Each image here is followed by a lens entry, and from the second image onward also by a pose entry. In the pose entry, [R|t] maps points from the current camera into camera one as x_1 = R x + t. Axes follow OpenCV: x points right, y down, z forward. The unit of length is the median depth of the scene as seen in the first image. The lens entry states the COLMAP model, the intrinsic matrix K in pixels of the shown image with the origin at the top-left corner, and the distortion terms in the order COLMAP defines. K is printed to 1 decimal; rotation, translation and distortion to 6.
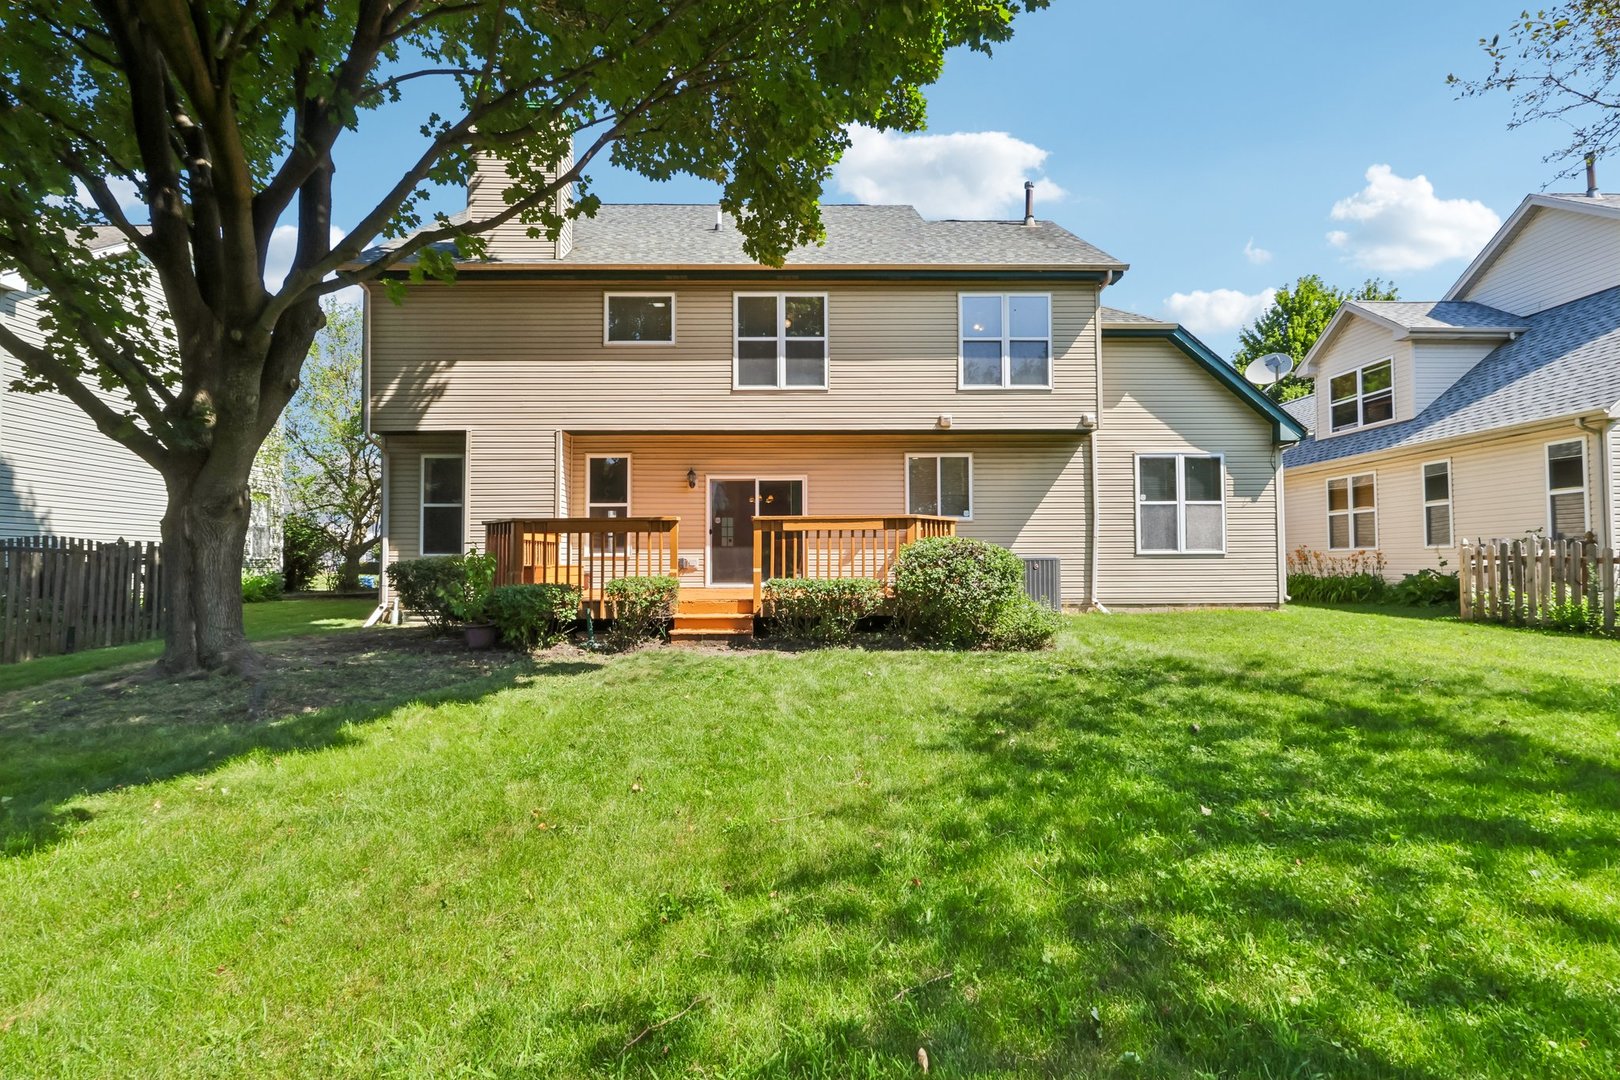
lens RADIAL K [[750.6, 0, 807.2], [0, 750.6, 537.5], [0, 0, 1]] dist [-0.009244, 0.000518]
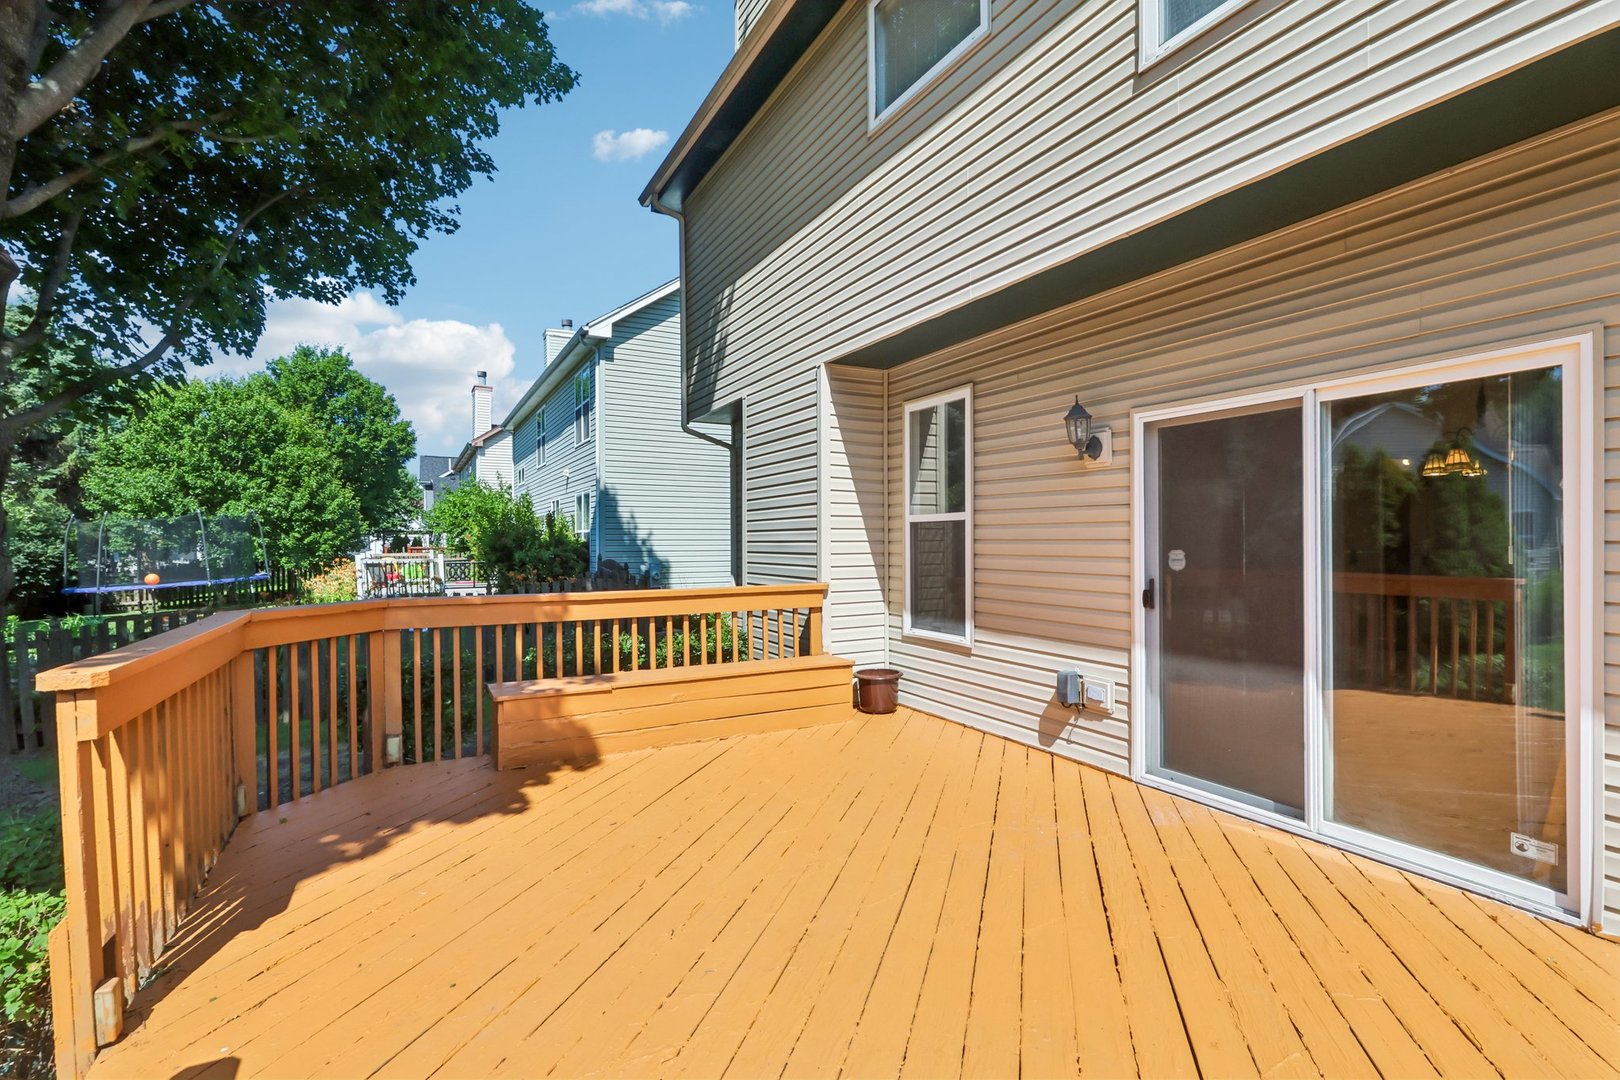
lens RADIAL K [[750.6, 0, 807.9], [0, 750.6, 540.1], [0, 0, 1]] dist [-0.009244, 0.000518]
pose [[0.443590, 0.004449, -0.896219, 0.079277], [0.035350, 0.999123, 0.022456, -0.042747], [0.895532, -0.041643, 0.443043, 0.745858]]
